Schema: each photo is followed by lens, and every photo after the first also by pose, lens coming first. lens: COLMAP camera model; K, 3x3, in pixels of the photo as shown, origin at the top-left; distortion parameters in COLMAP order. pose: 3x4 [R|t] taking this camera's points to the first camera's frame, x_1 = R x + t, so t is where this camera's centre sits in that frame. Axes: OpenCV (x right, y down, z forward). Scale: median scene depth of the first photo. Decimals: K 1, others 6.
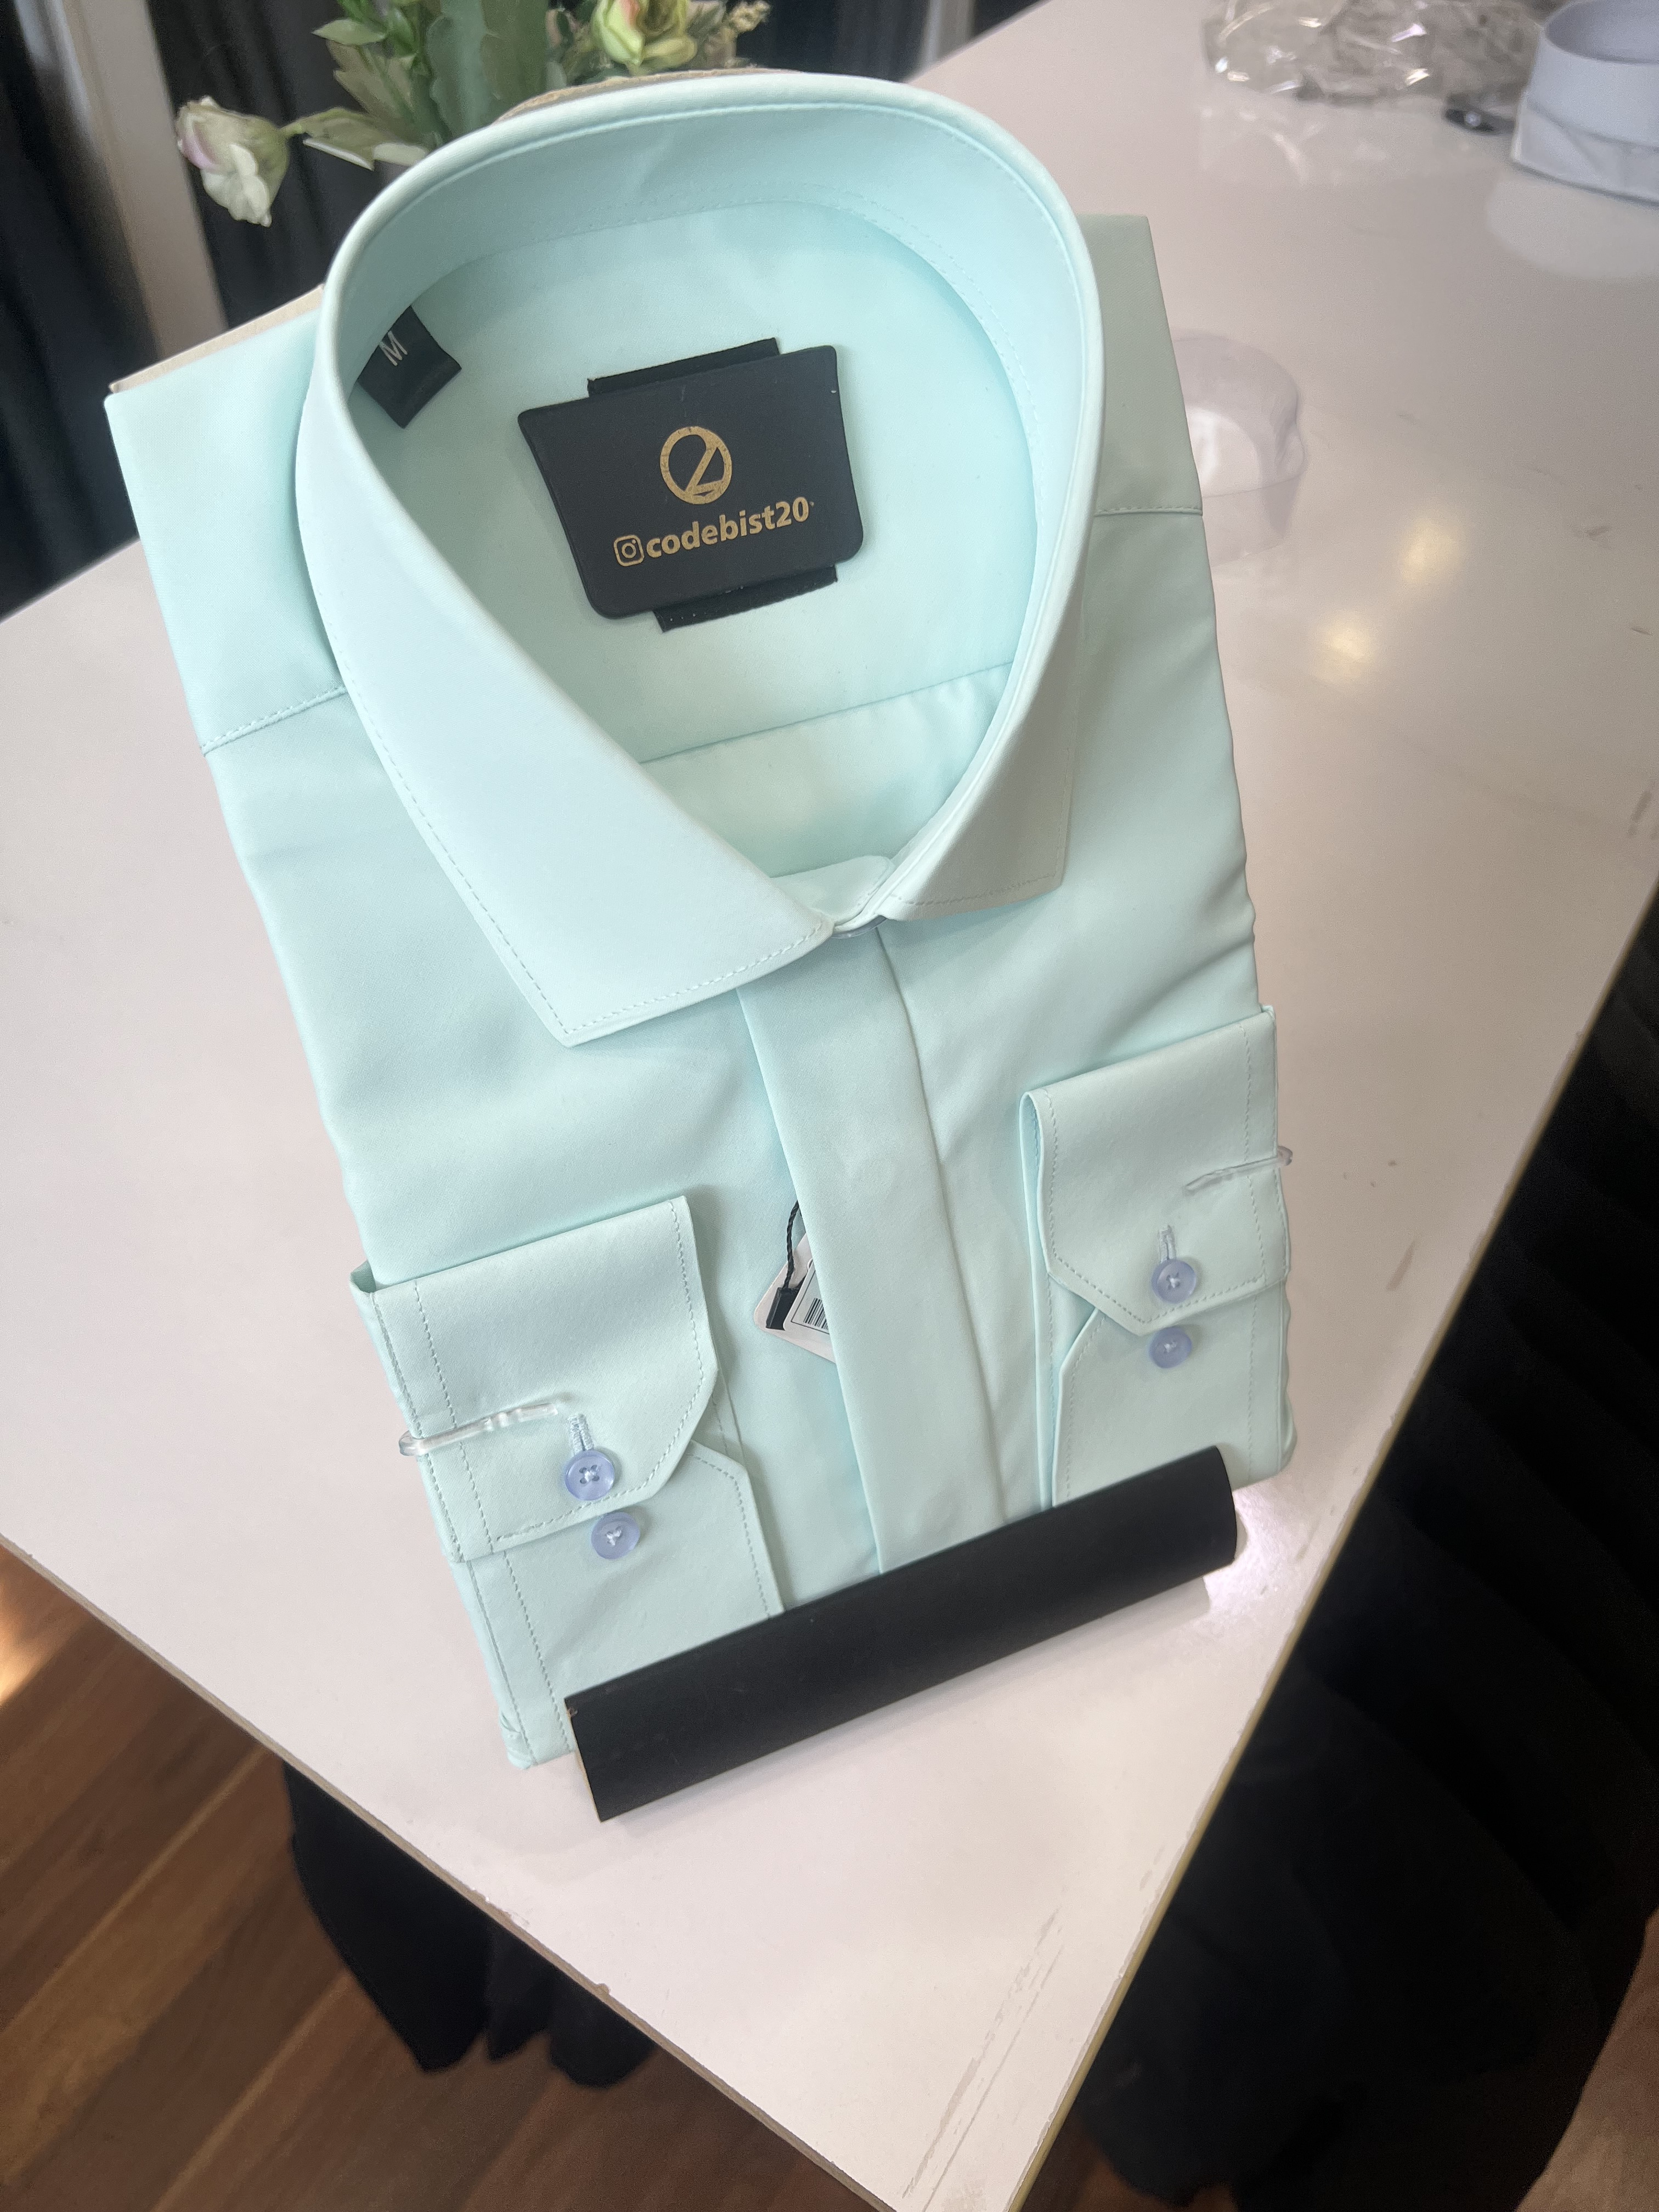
lens RADIAL K [[1707.8, 0, 846.5], [0, 1707.8, 1107.5], [0, 0, 1]] dist [0.028520, -0.057627]
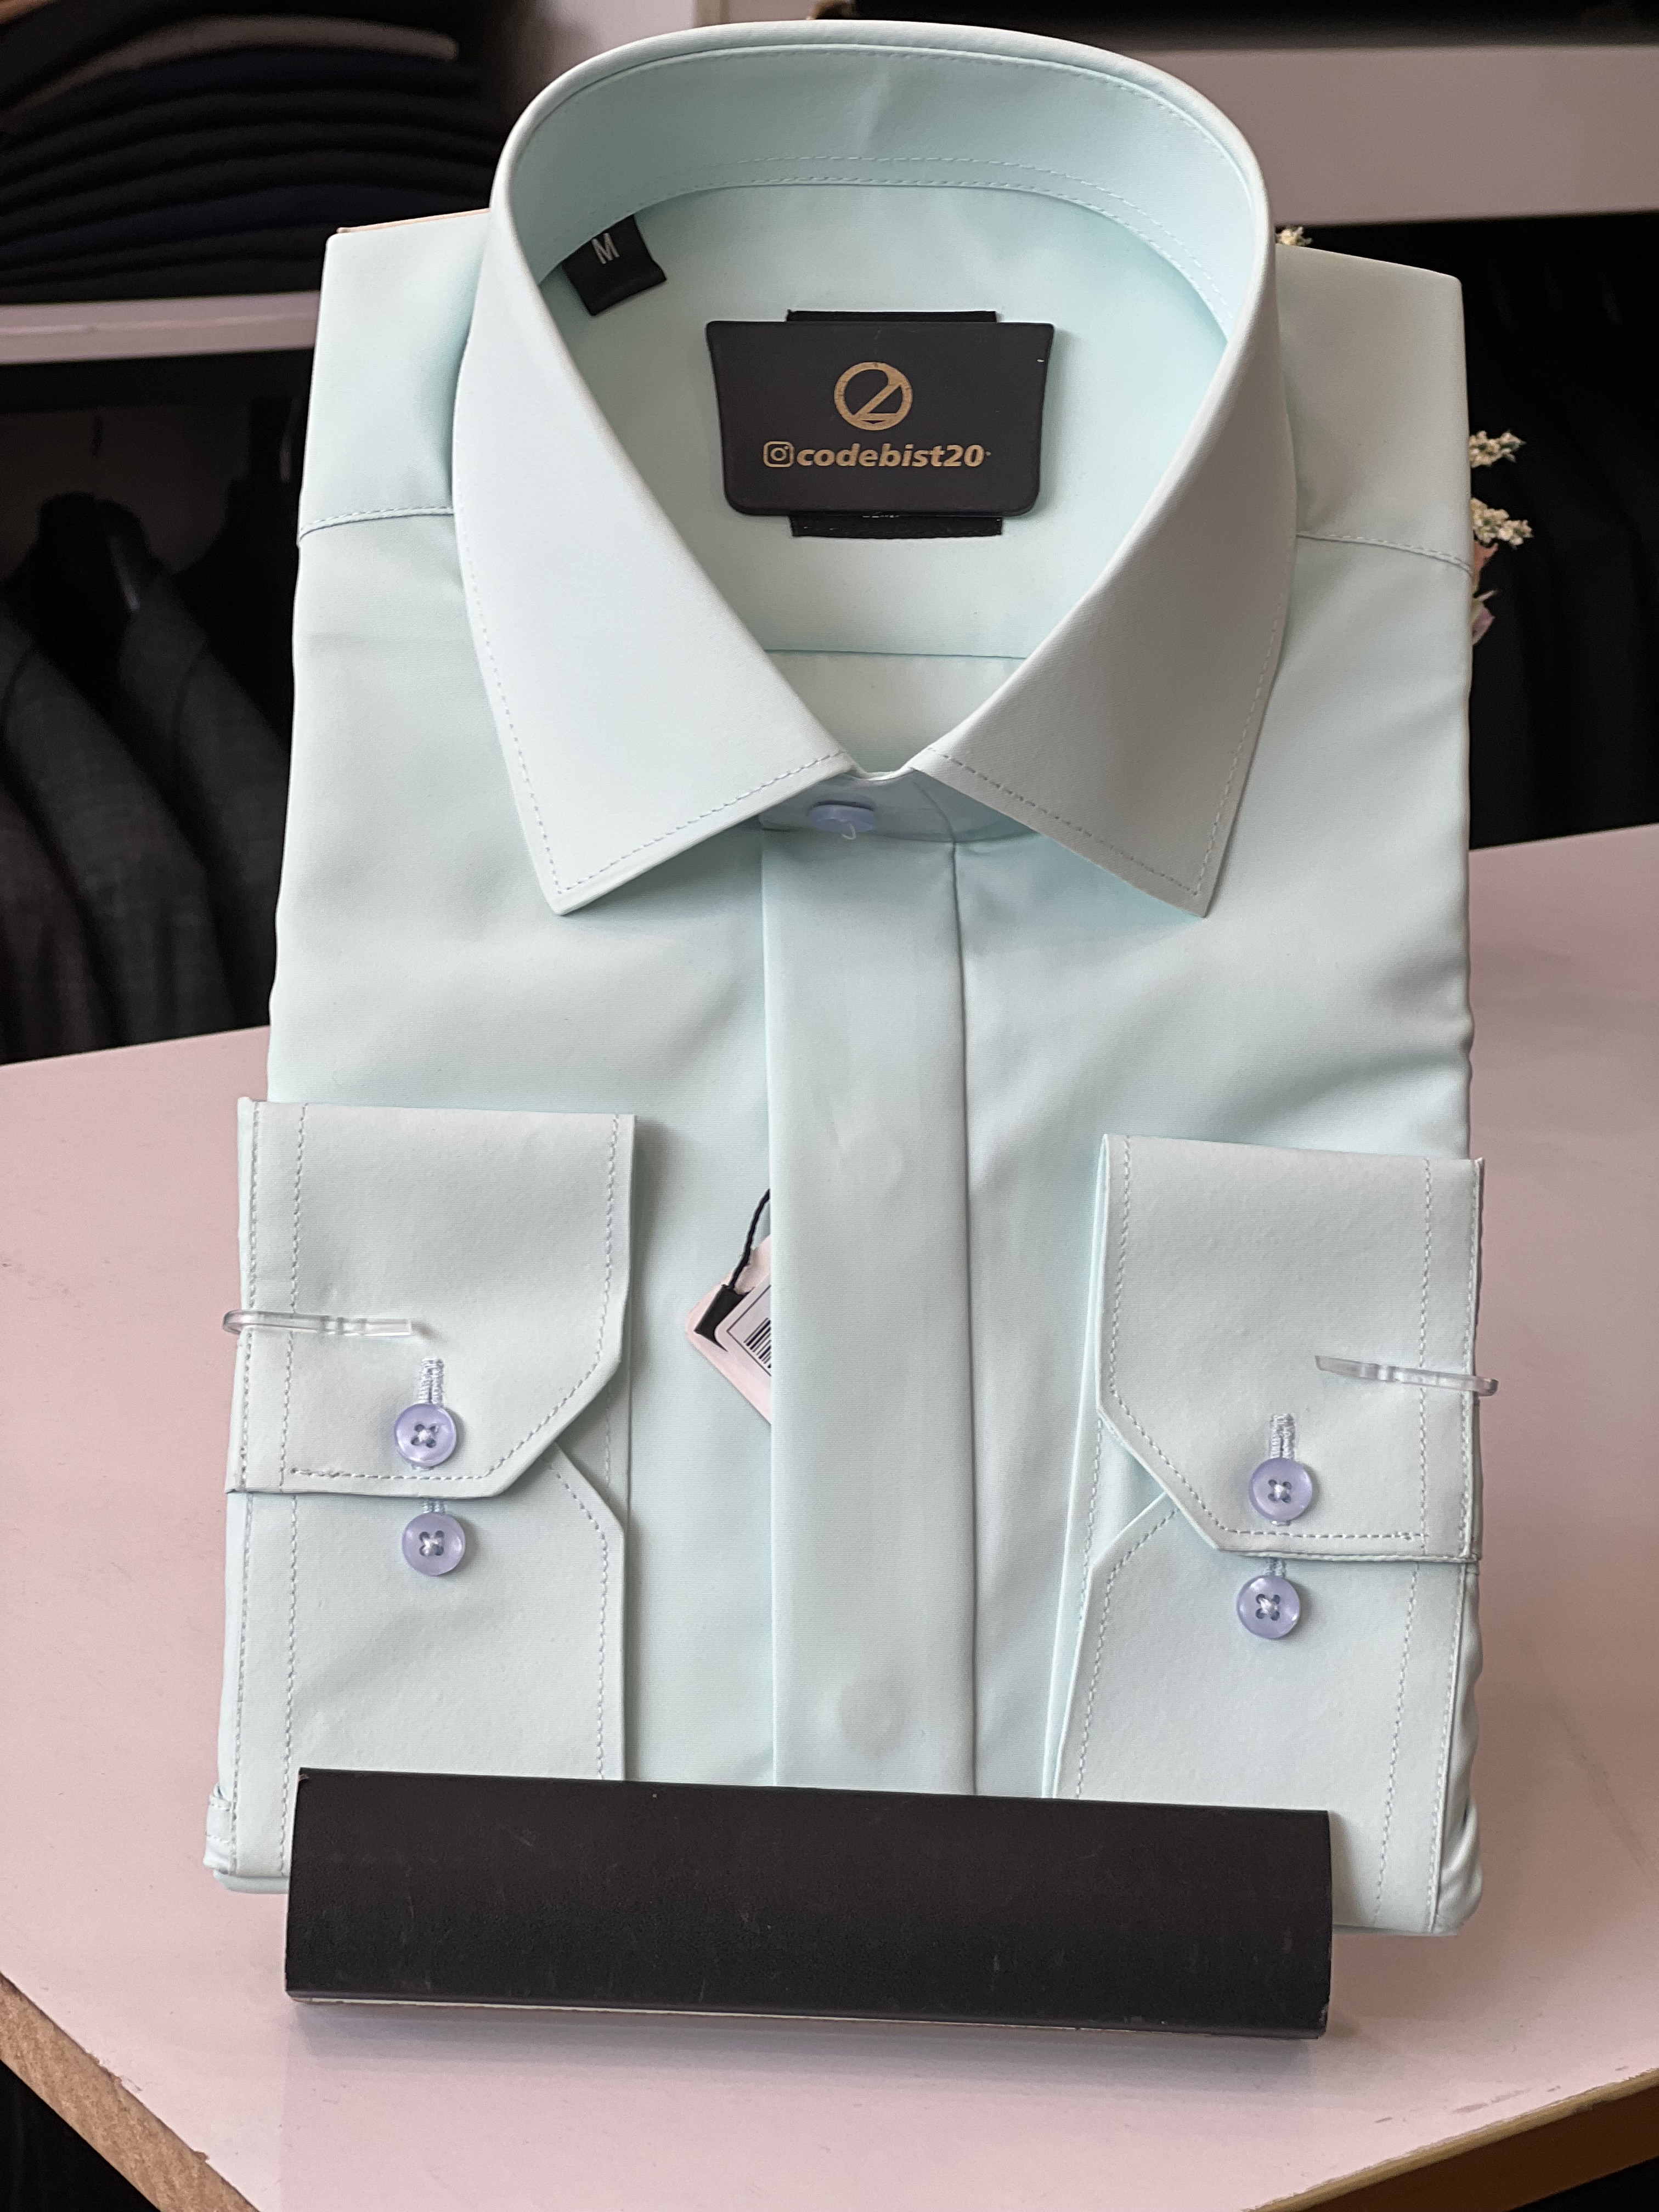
lens RADIAL K [[4981.9, 0, 826.5], [0, 4981.9, 1084.7], [0, 0, 1]] dist [0.156390, 0.000000]
pose [[0.926129, 0.122301, -0.356829, 0.905242], [-0.301588, 0.808260, -0.505728, 1.315110], [0.226559, 0.575985, 0.785437, -0.939614]]
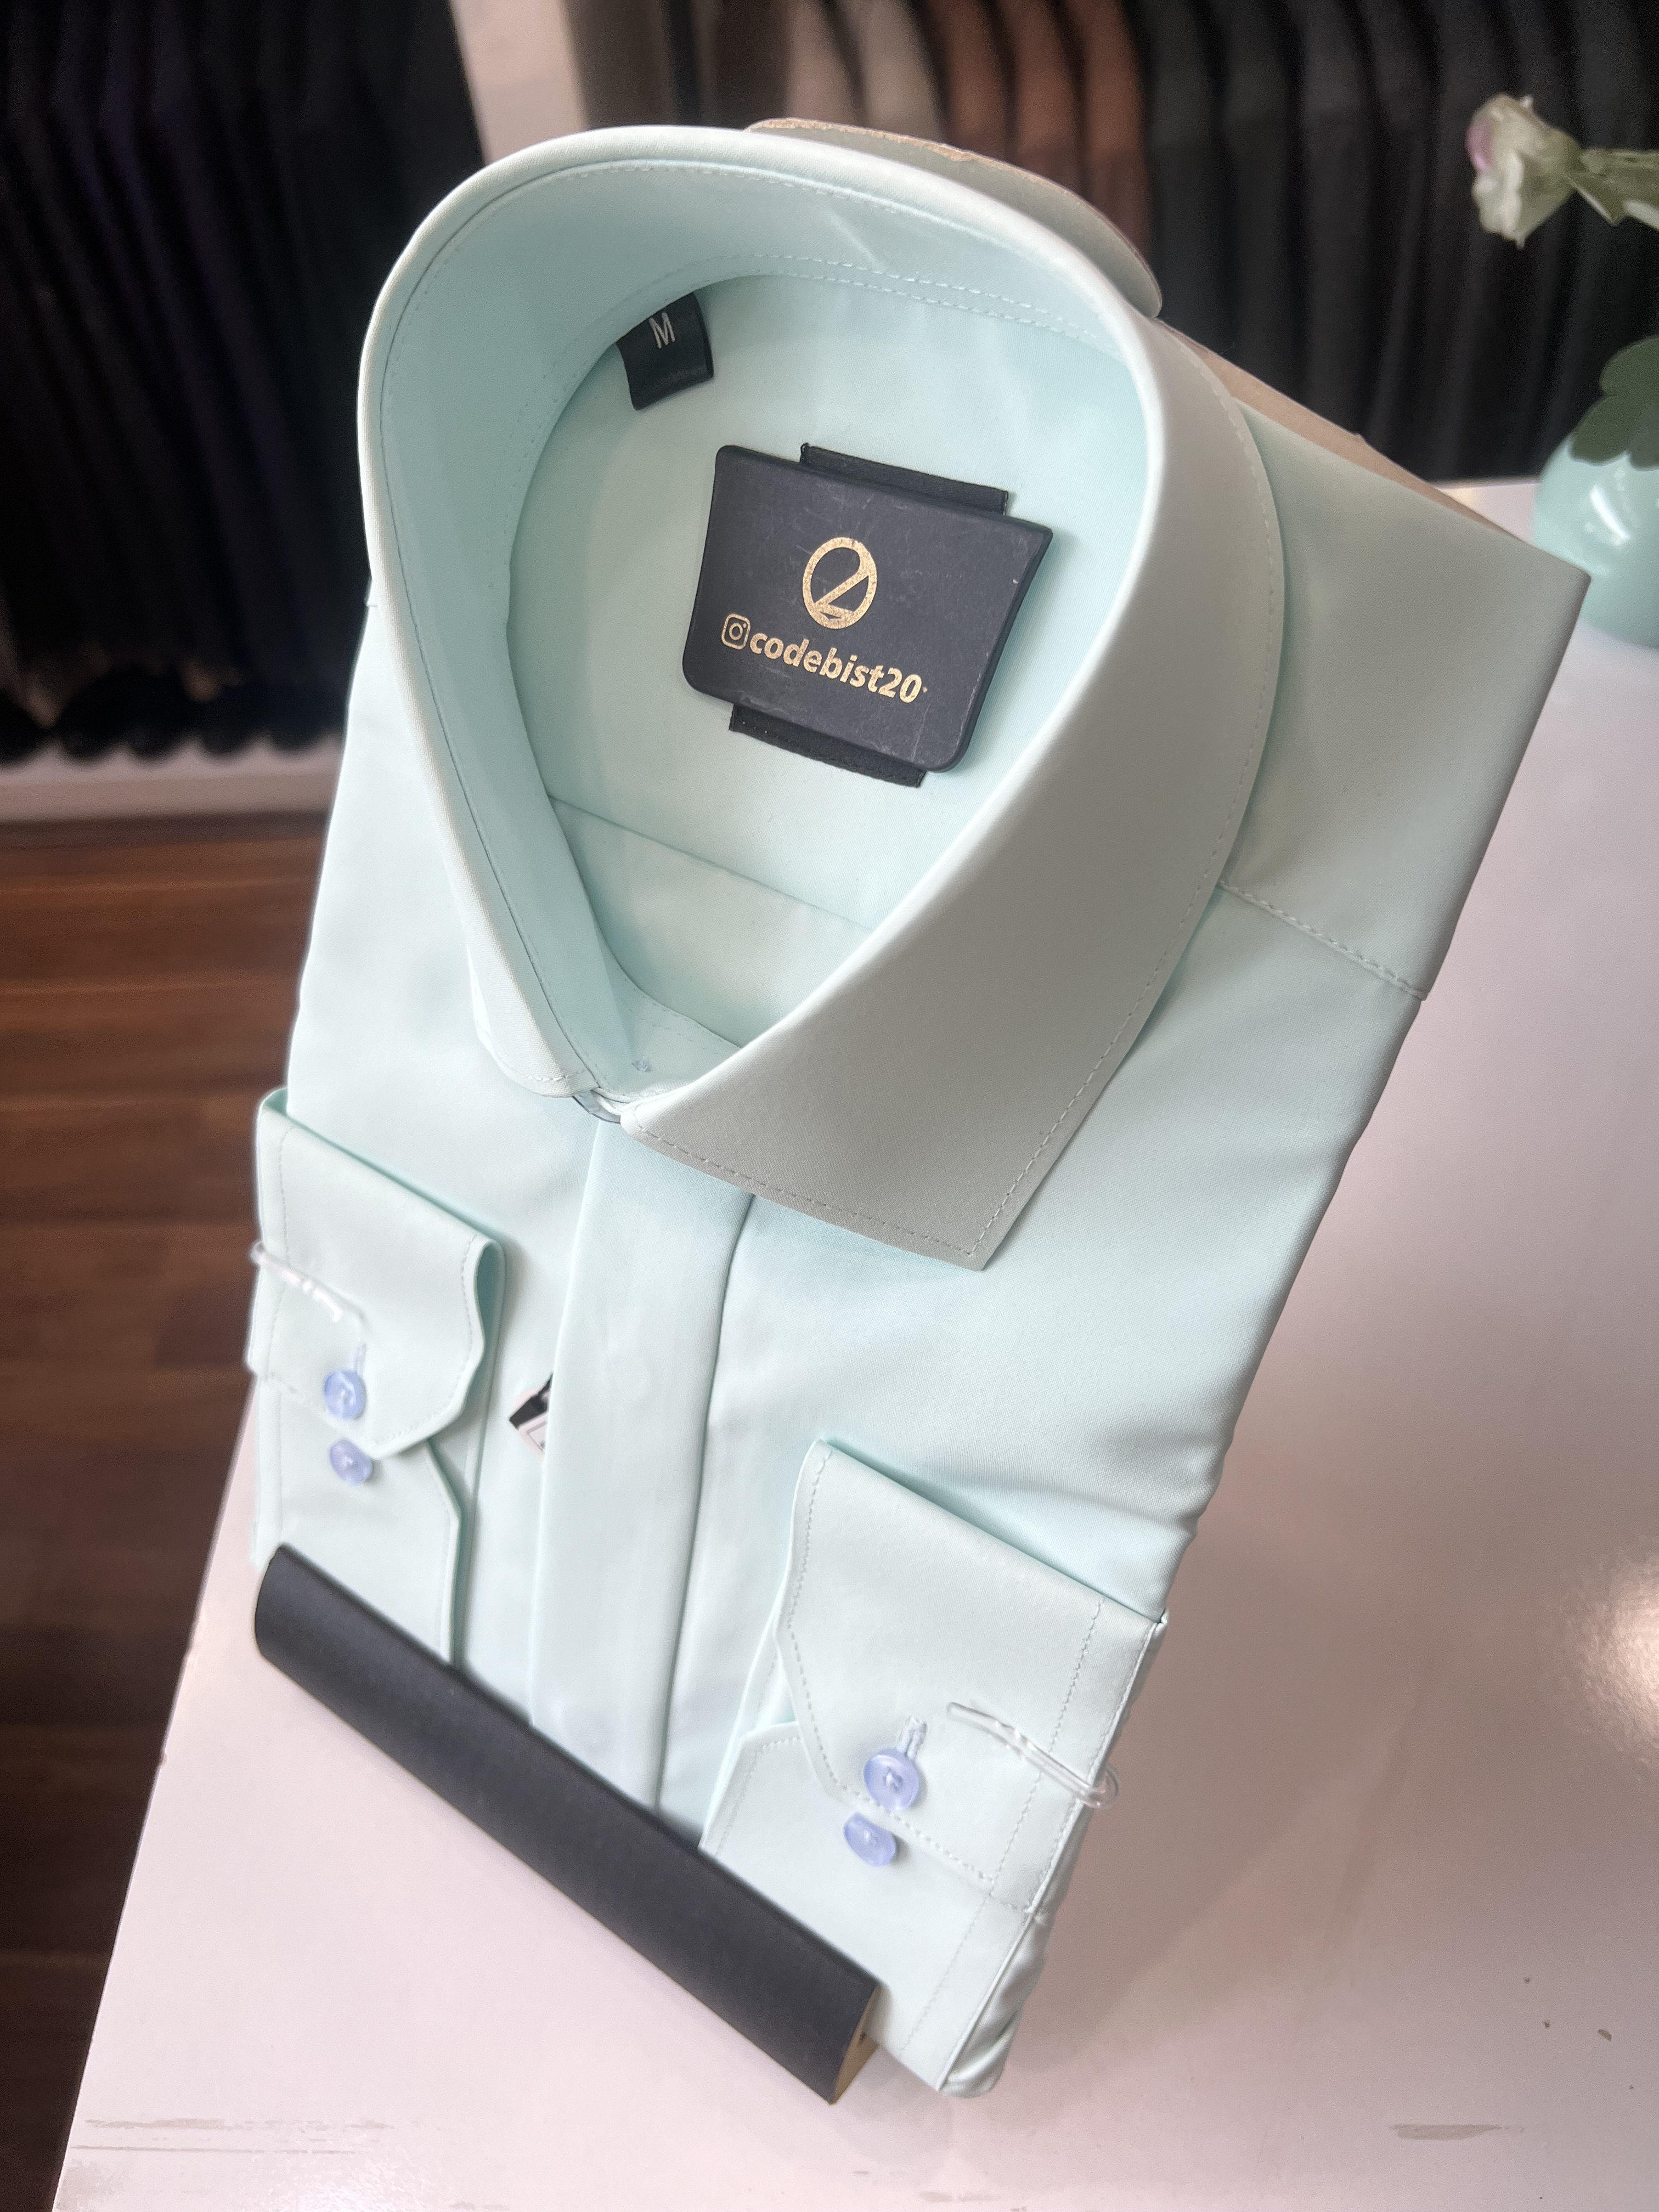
lens RADIAL K [[1707.8, 0, 858.0], [0, 1707.8, 1091.1], [0, 0, 1]] dist [0.028520, -0.057627]
pose [[0.527194, 0.603884, -0.597822, 0.563412], [-0.592904, 0.765388, 0.250292, -0.393665], [0.608713, 0.222499, 0.761553, 0.412163]]
